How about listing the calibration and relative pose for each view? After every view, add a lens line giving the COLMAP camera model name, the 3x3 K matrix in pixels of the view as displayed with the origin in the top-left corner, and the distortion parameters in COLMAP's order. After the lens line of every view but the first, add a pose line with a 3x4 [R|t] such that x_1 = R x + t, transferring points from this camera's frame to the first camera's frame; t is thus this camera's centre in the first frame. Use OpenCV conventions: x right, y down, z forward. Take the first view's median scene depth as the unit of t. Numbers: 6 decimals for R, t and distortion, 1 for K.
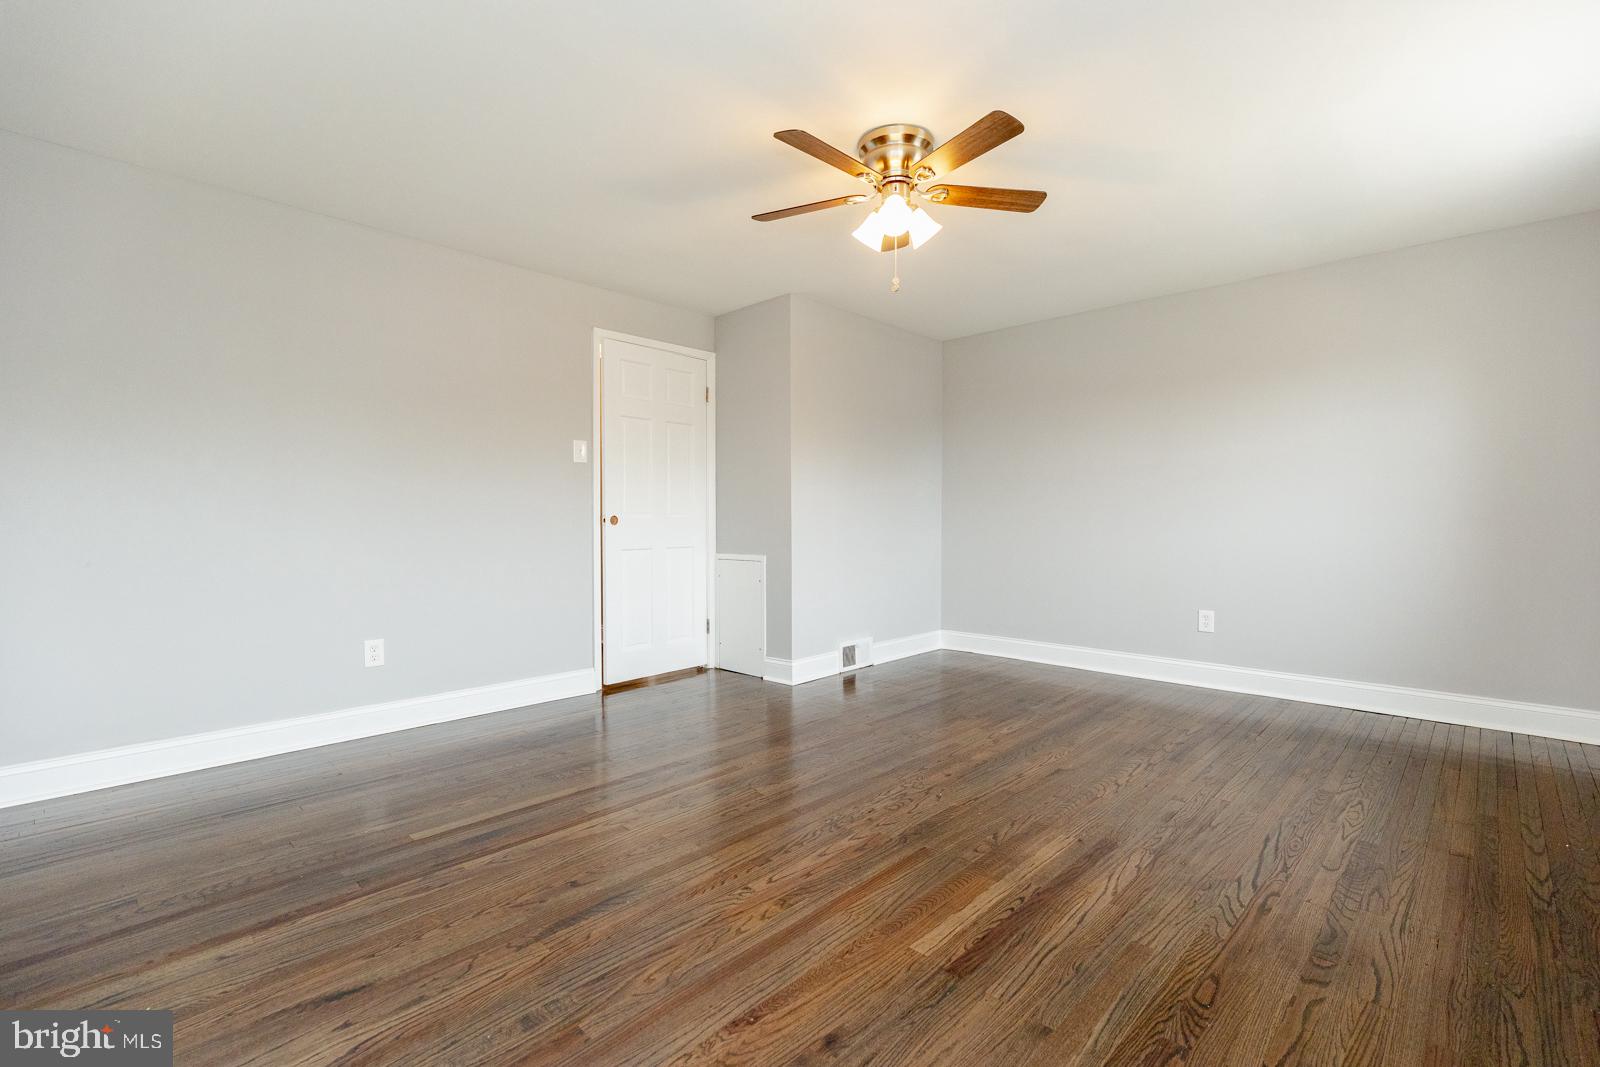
lens RADIAL K [[727.2, 0, 791.3], [0, 727.2, 522.1], [0, 0, 1]] dist [0.001601, -0.001509]
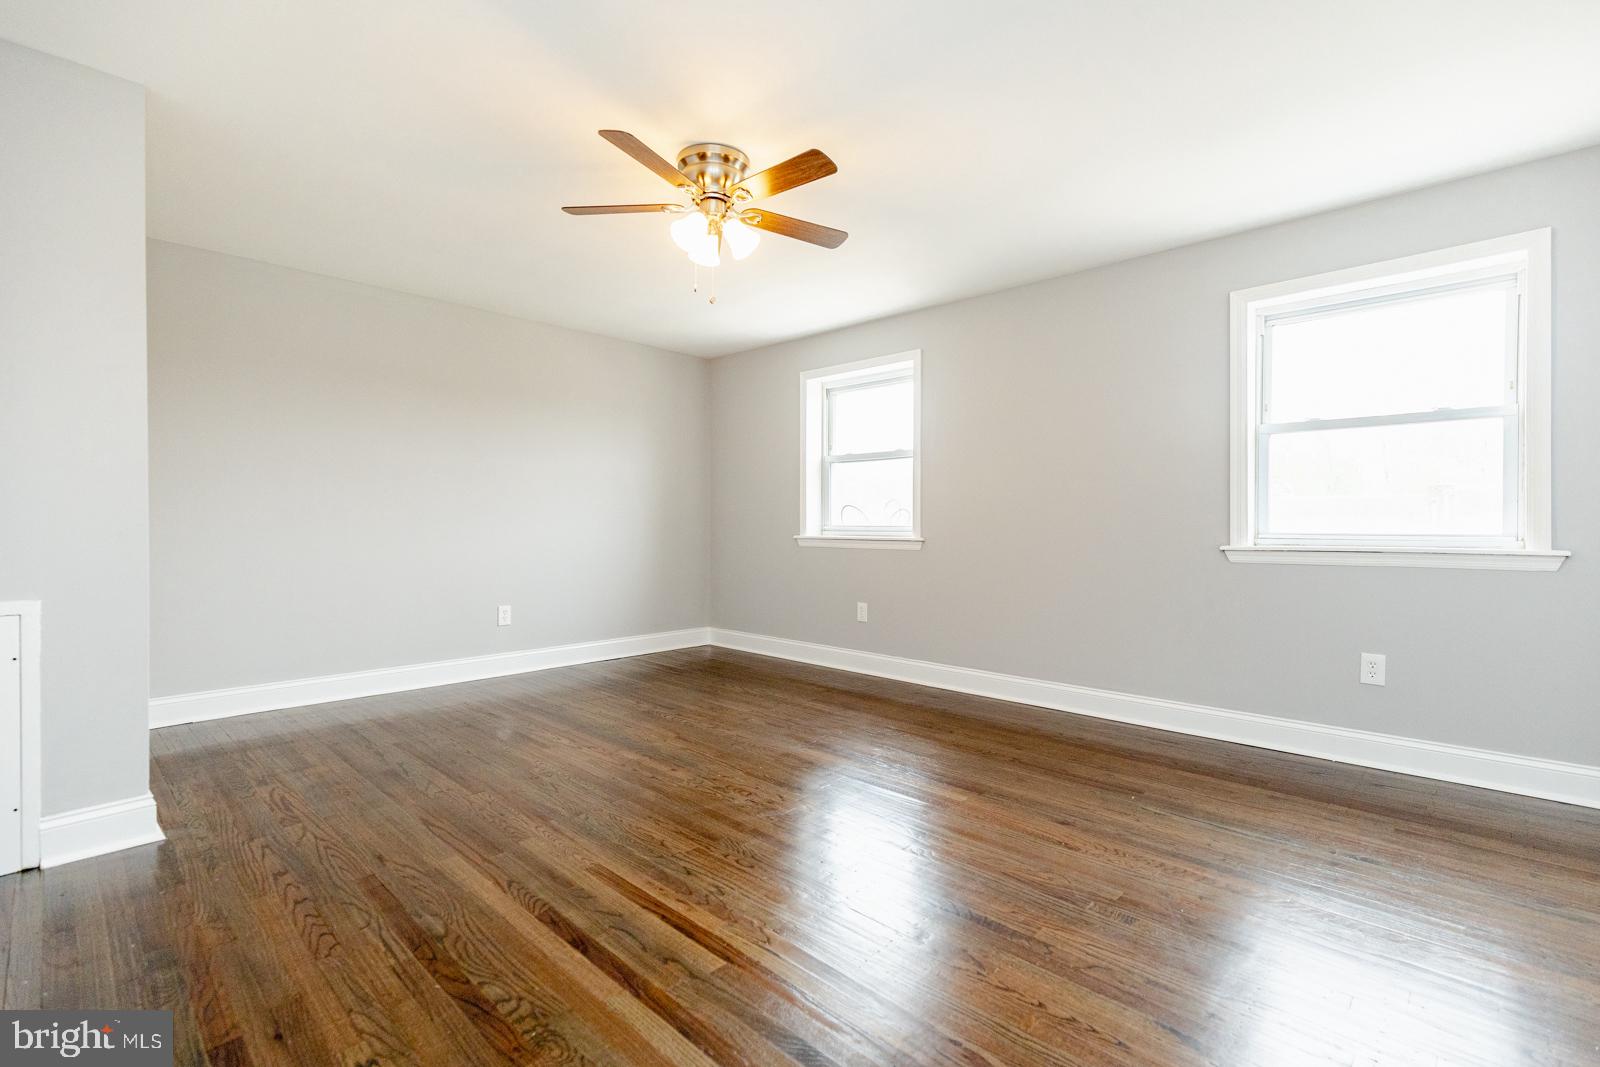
lens RADIAL K [[727.2, 0, 833.9], [0, 727.2, 509.8], [0, 0, 1]] dist [0.001601, -0.001509]
pose [[-0.017771, 0.017425, 0.999690, -0.832795], [0.006768, 0.999827, -0.017307, -0.004945], [-0.999819, 0.006458, -0.017886, 0.783288]]
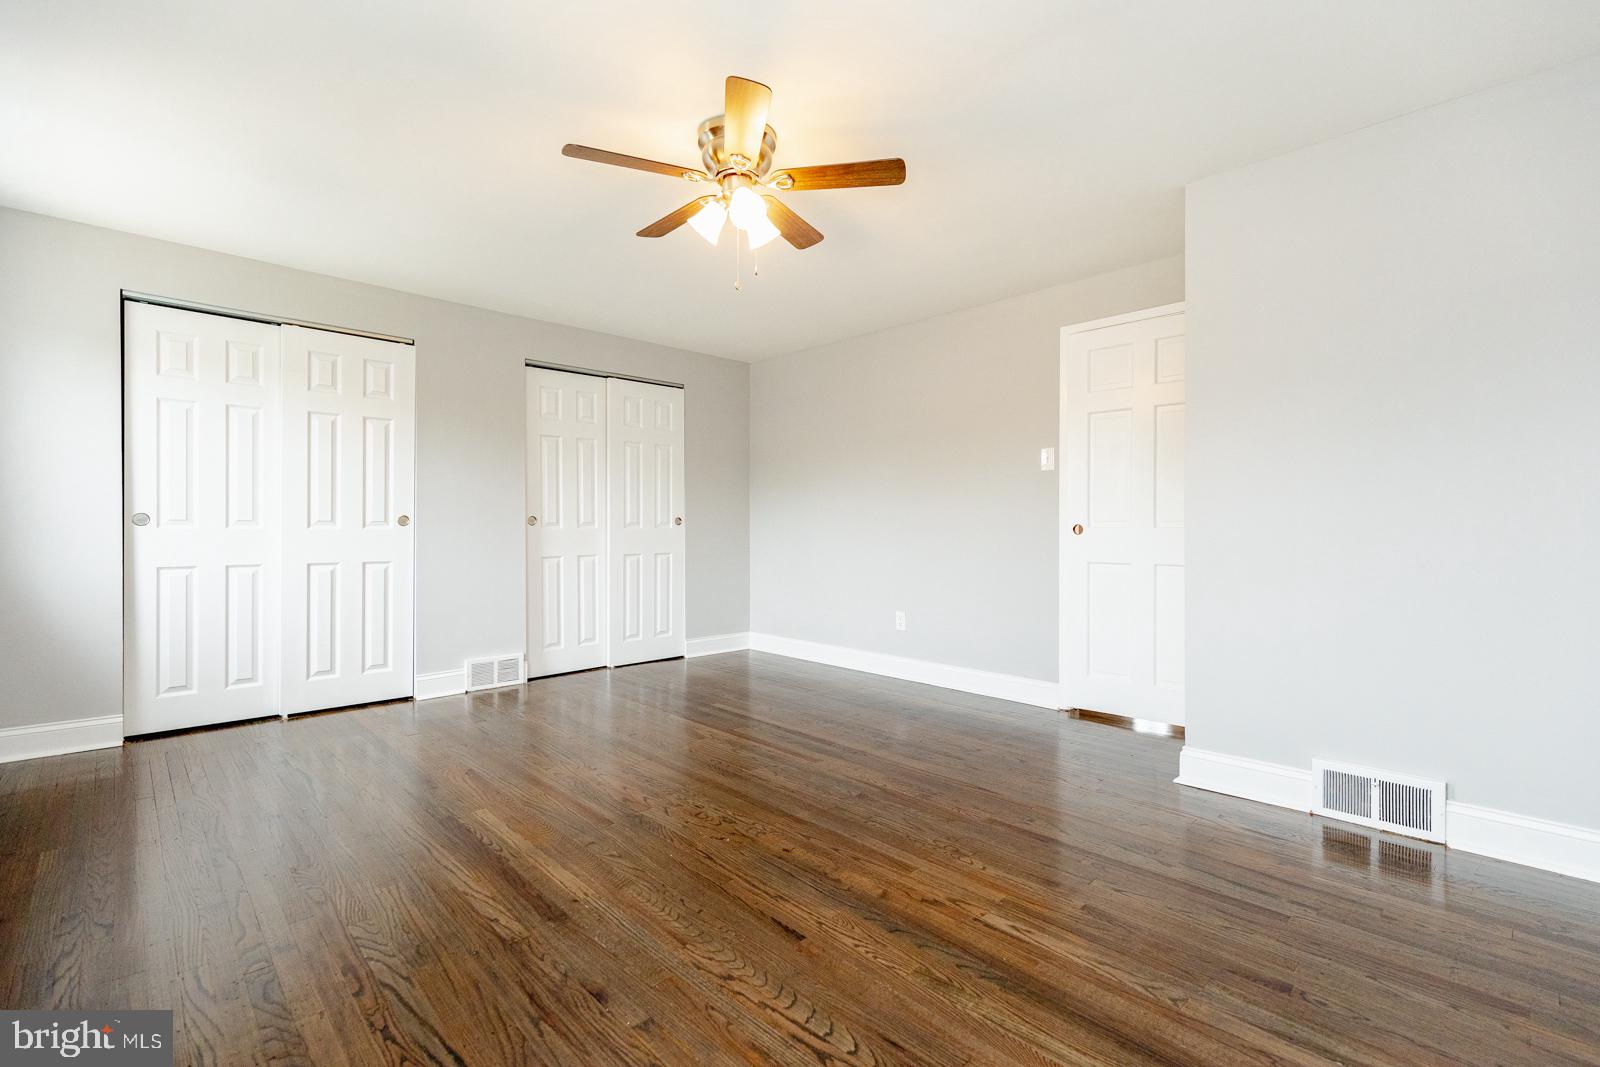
lens RADIAL K [[727.2, 0, 832.7], [0, 727.2, 526.0], [0, 0, 1]] dist [0.001601, -0.001509]
pose [[-0.020830, 0.002733, -0.999779, 1.005950], [-0.010552, 0.999940, 0.002953, -0.009841], [0.999727, 0.010611, -0.020800, 1.059472]]
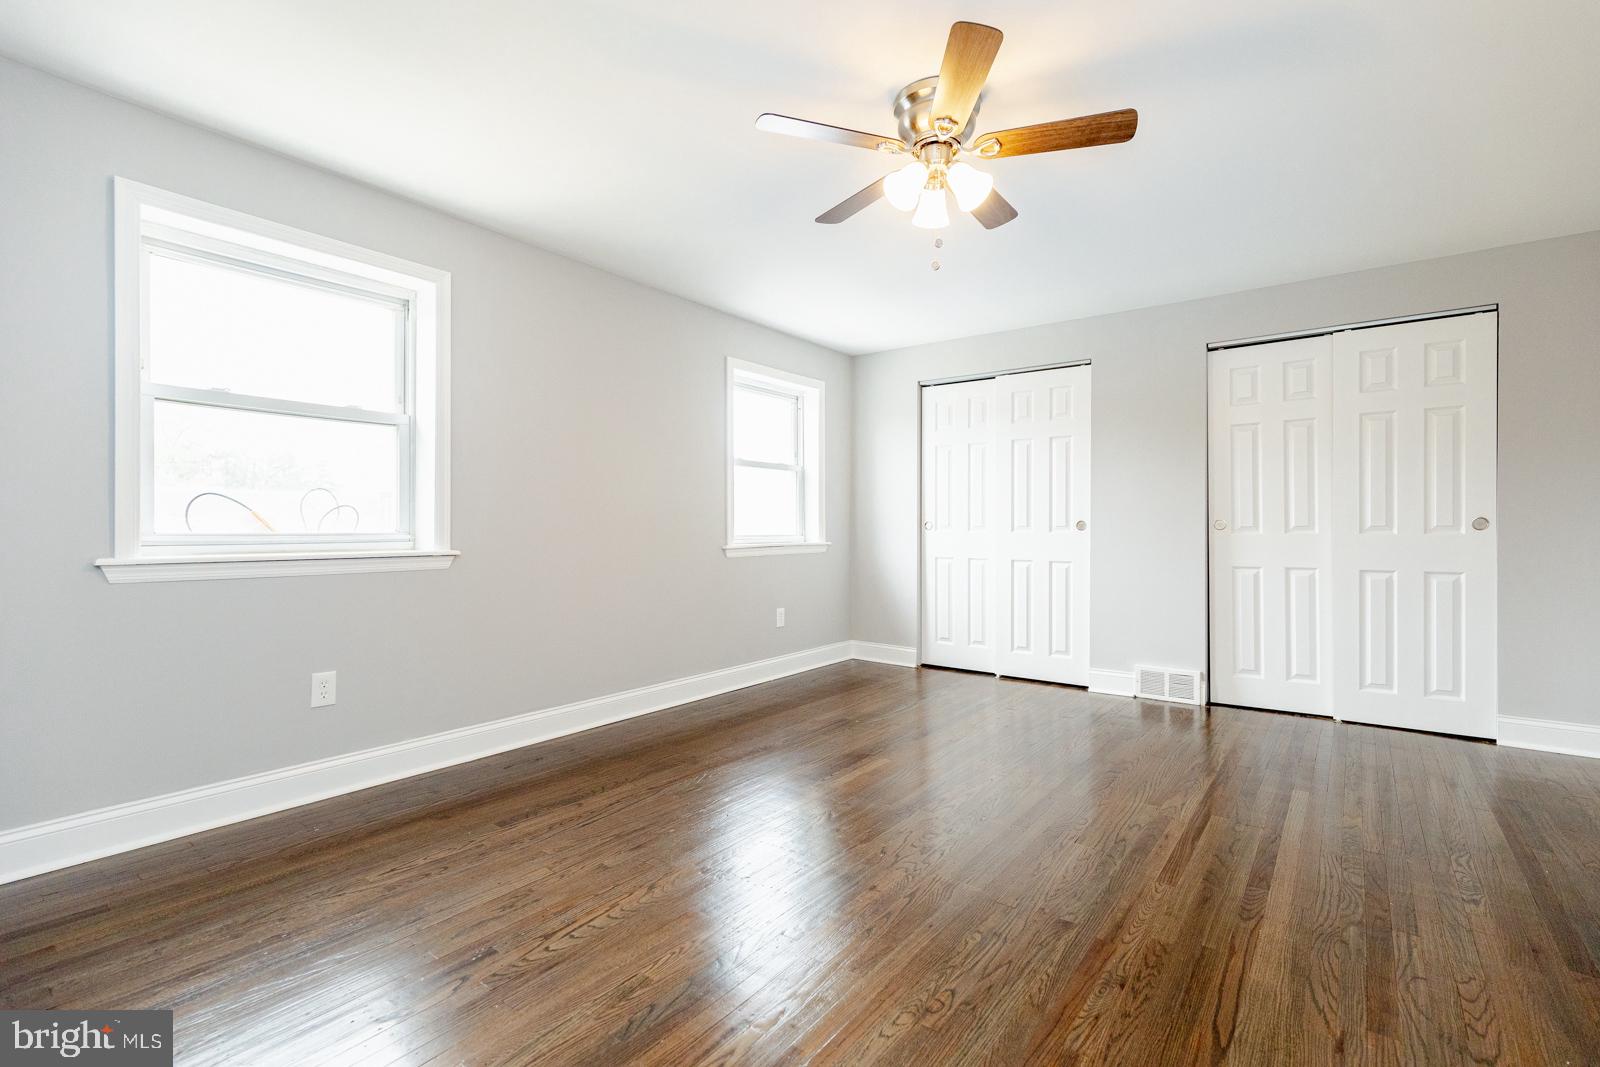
lens RADIAL K [[727.2, 0, 791.9], [0, 727.2, 520.7], [0, 0, 1]] dist [0.001601, -0.001509]
pose [[-0.994633, -0.001998, -0.103449, 0.370396], [-0.002062, 0.999998, 0.000516, -0.017082], [0.103448, 0.000727, -0.994635, 1.704686]]
